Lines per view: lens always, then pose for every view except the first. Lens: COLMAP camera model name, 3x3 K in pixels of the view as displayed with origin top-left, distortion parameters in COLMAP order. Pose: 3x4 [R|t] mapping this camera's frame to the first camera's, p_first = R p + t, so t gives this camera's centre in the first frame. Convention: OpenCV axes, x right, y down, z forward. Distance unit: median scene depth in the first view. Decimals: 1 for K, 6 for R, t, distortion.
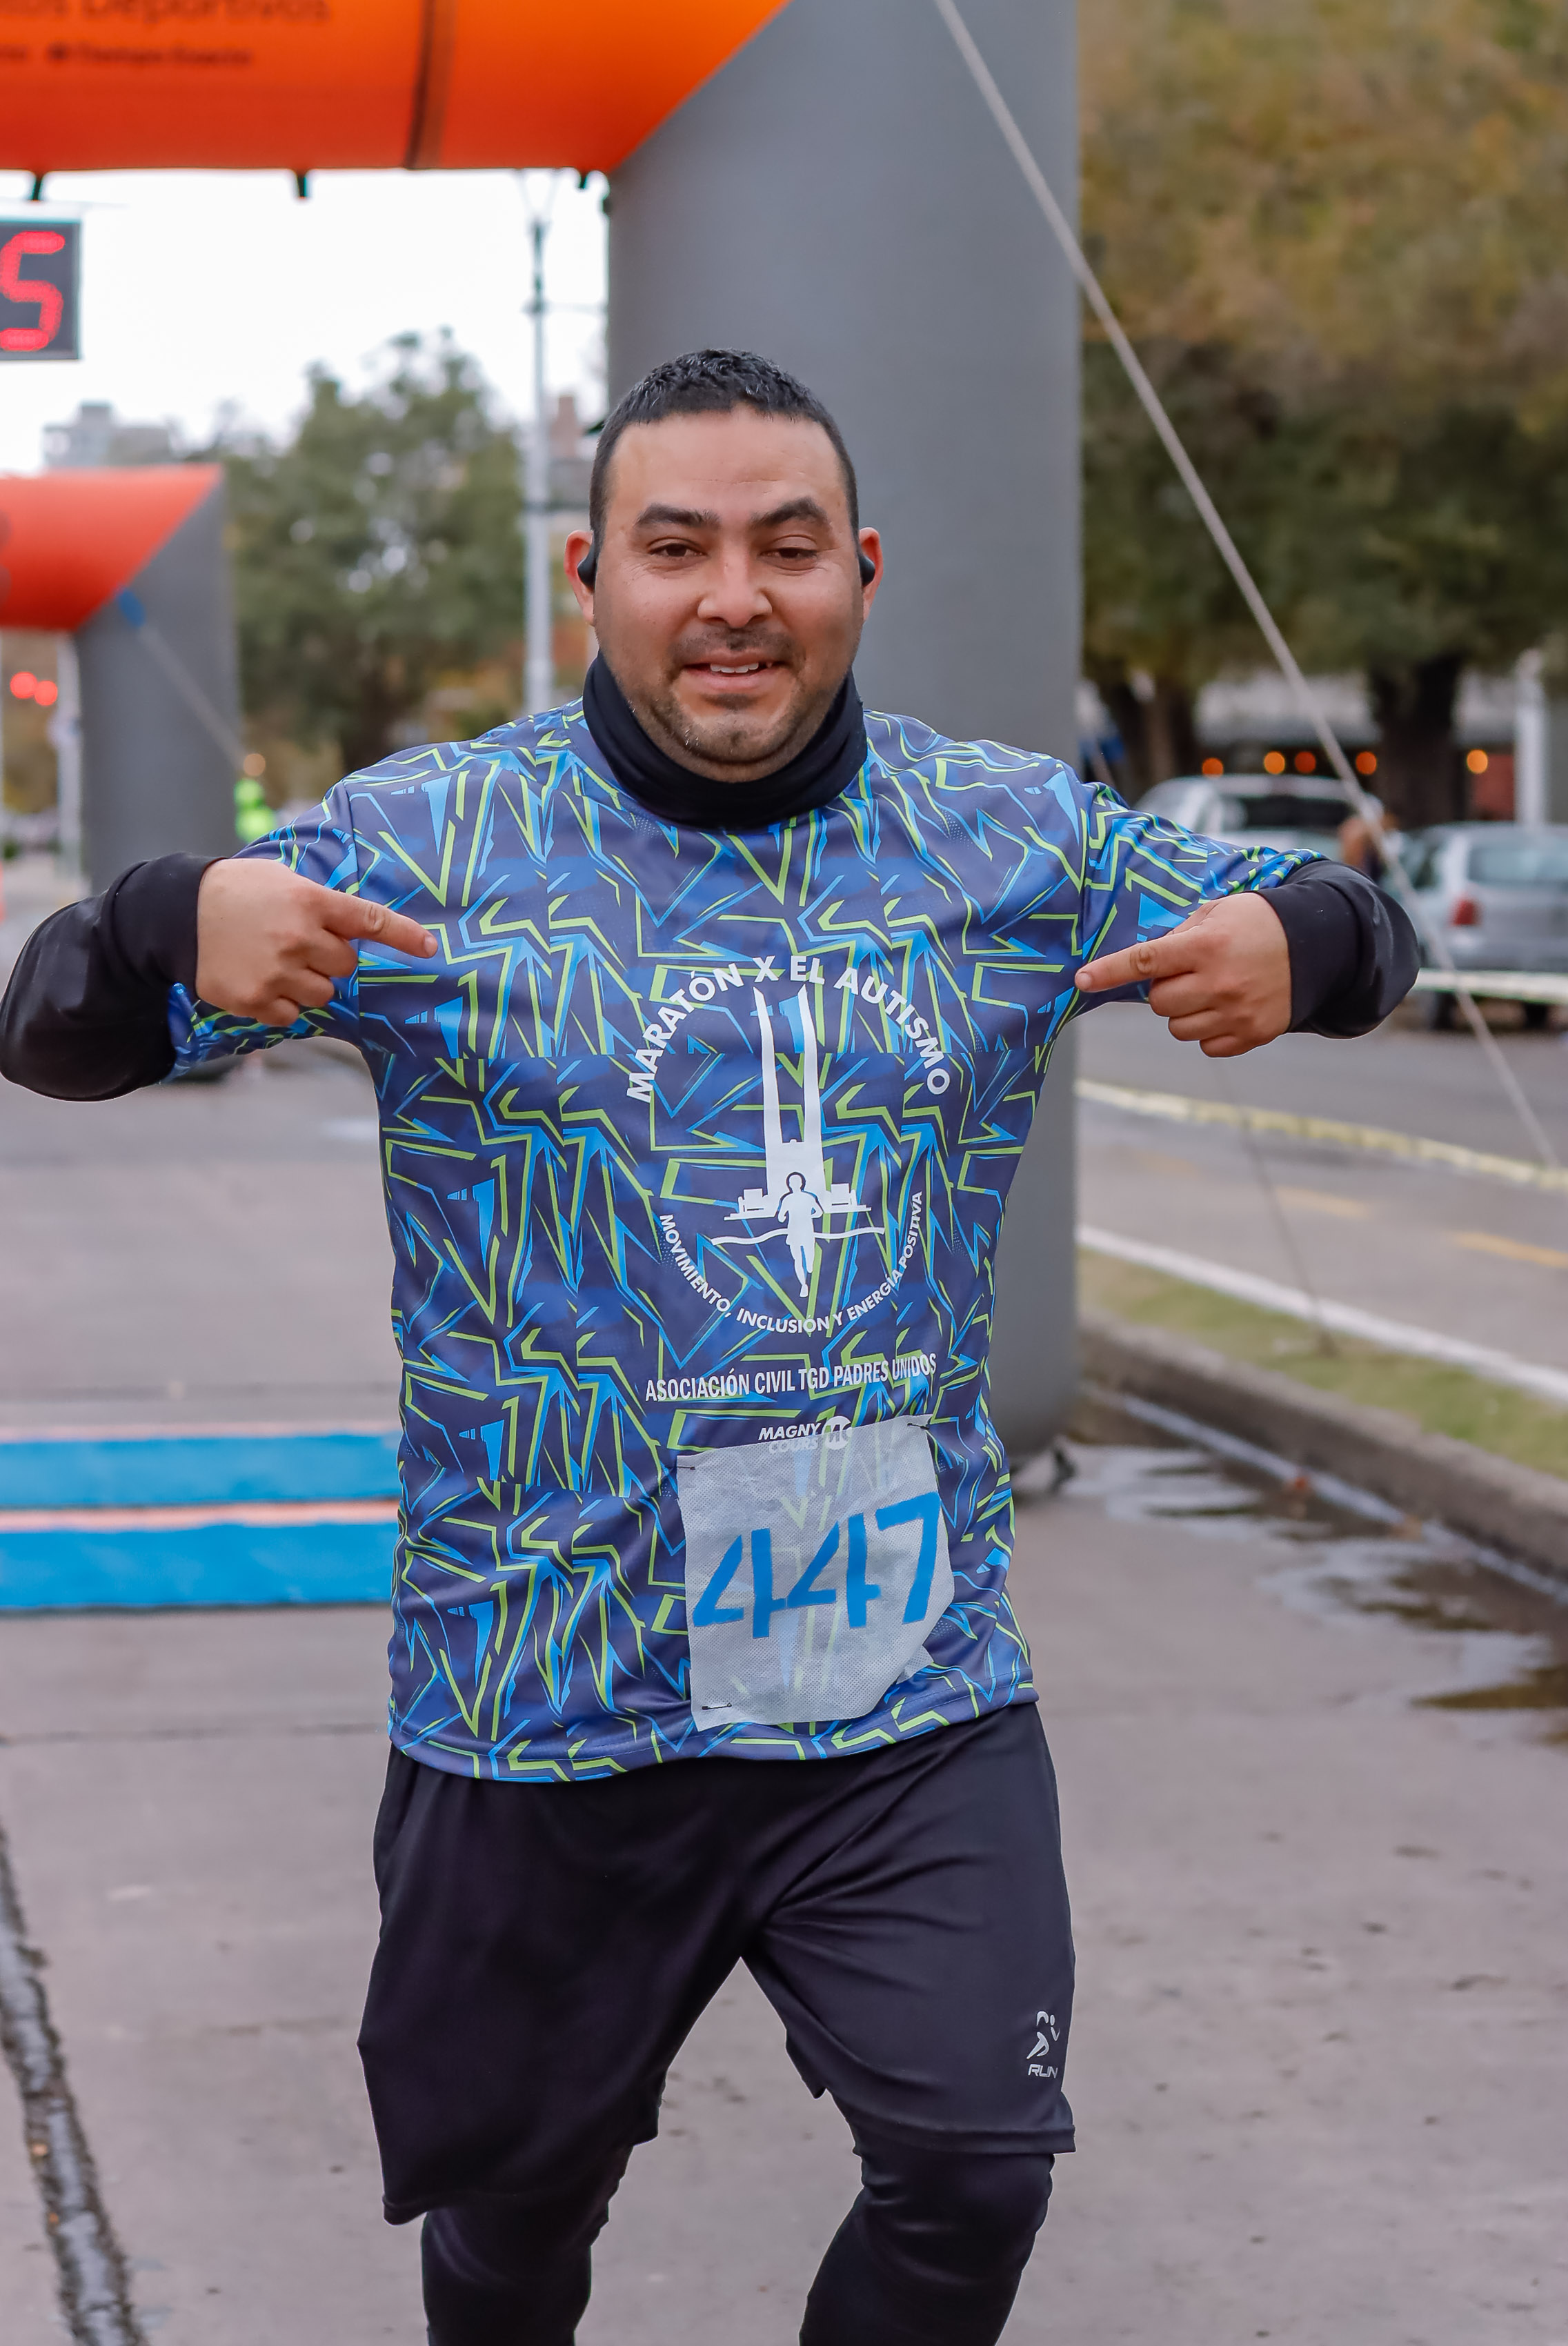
lens RADIAL K [[5447.5, 0, 785.1], [0, 5447.5, 1247.8], [0, 0, 1]] dist [-0.016074, -0.305158]
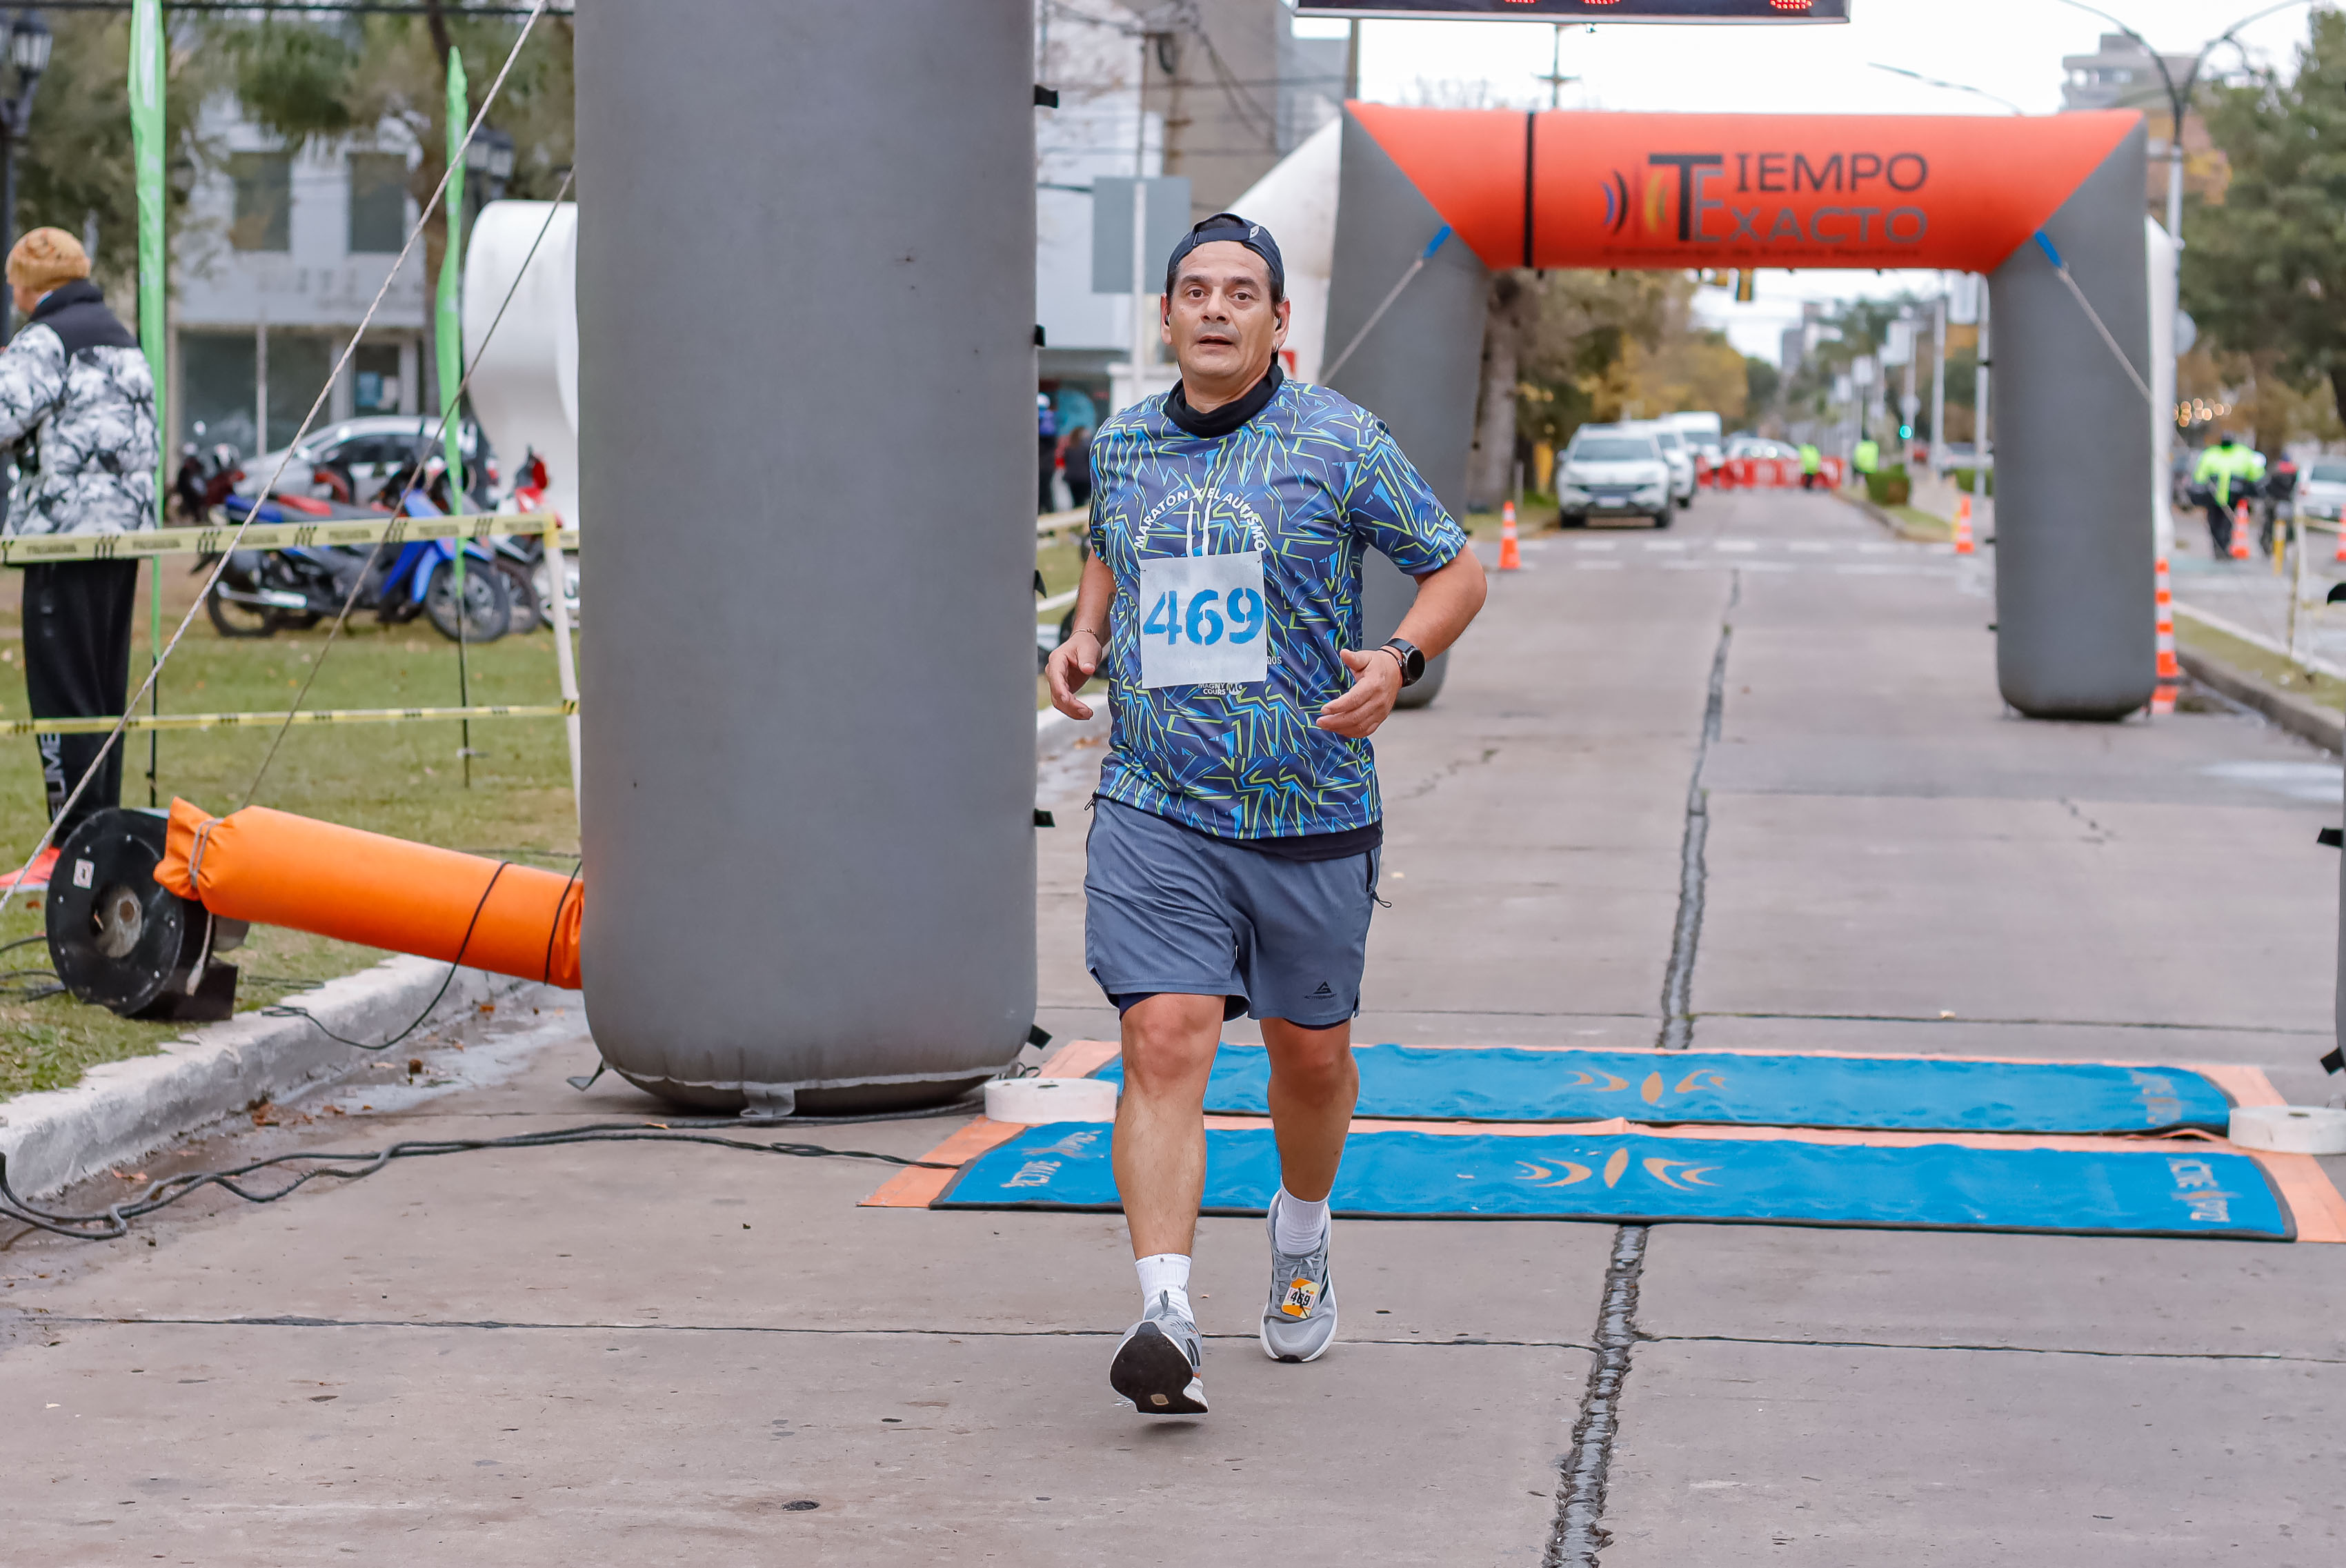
lens RADIAL K [[5447.5, 0, 1174.9], [0, 5447.5, 704.1], [0, 0, 1]] dist [-0.016074, -0.305158]
pose [[0.956057, 0.029436, -0.291701, 0.055044], [-0.038661, 0.998916, -0.025908, -0.000793], [0.290622, 0.036047, 0.956159, -0.028570]]
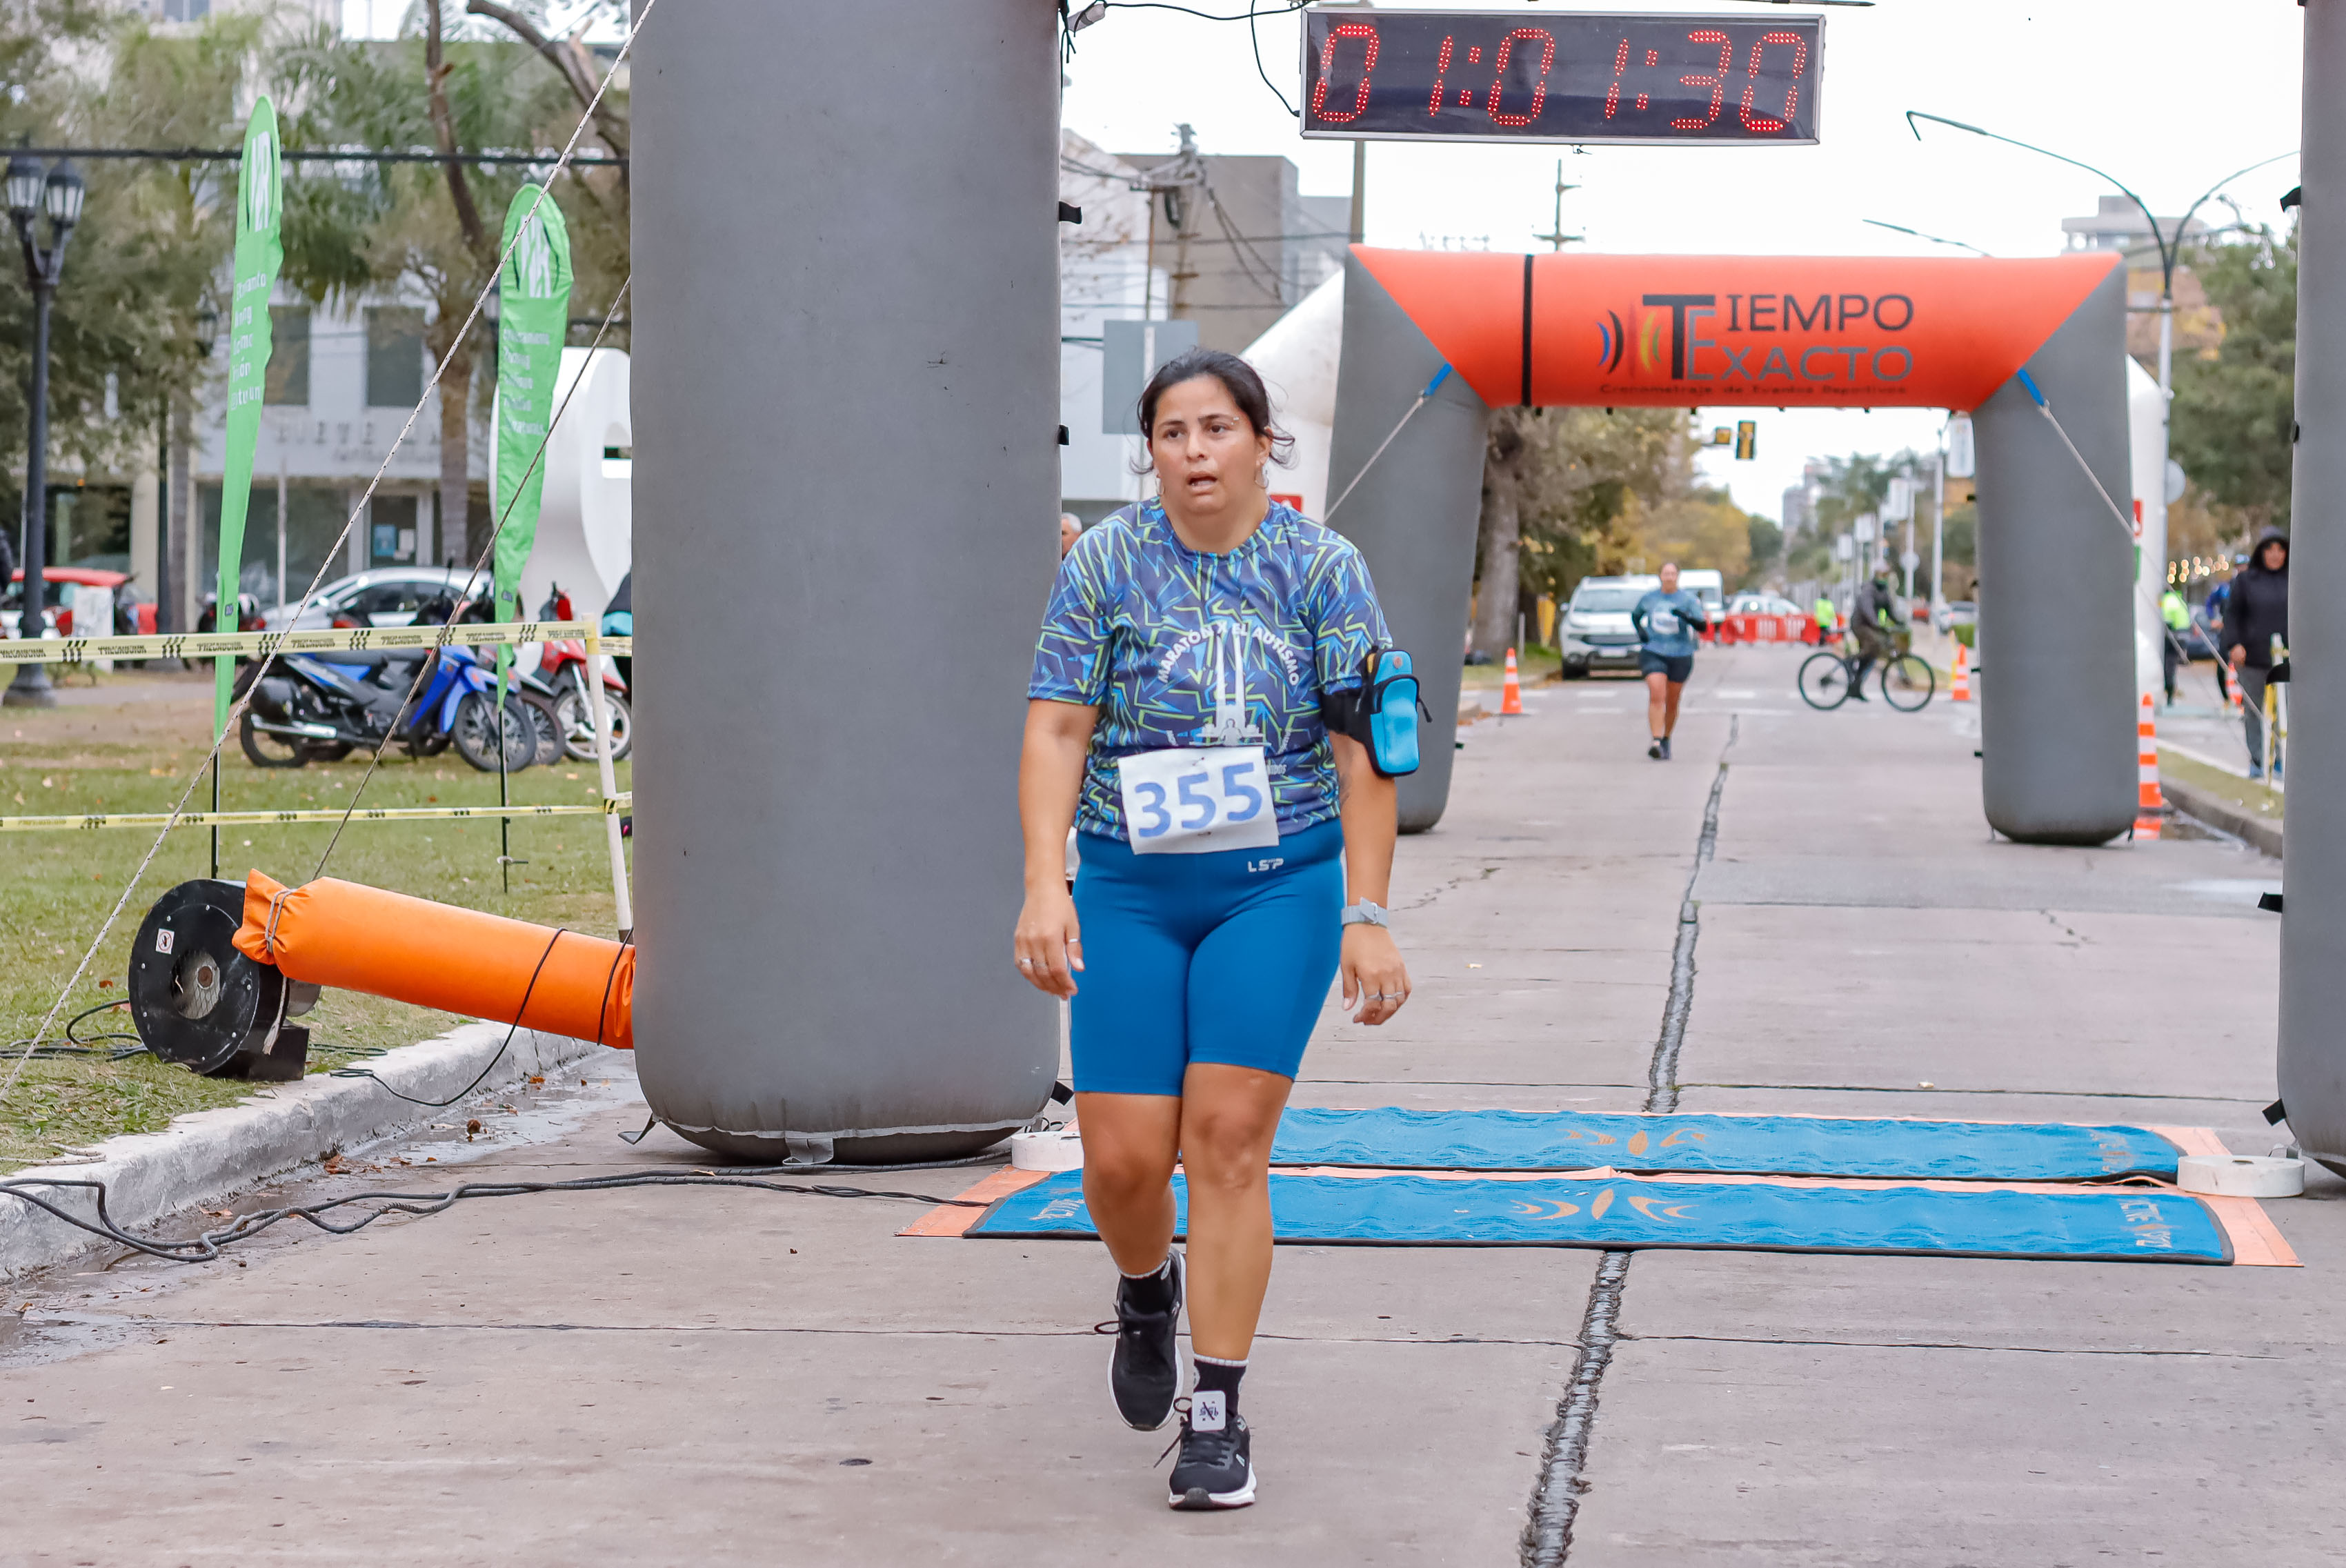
lens RADIAL K [[5447.5, 0, 1174.9], [0, 5447.5, 704.1], [0, 0, 1]] dist [-0.016074, -0.305158]
pose [[0.955808, 0.020518, -0.293275, 0.074744], [-0.038534, 0.997699, -0.055785, 0.019436], [0.291456, 0.064621, 0.954399, -0.097879]]
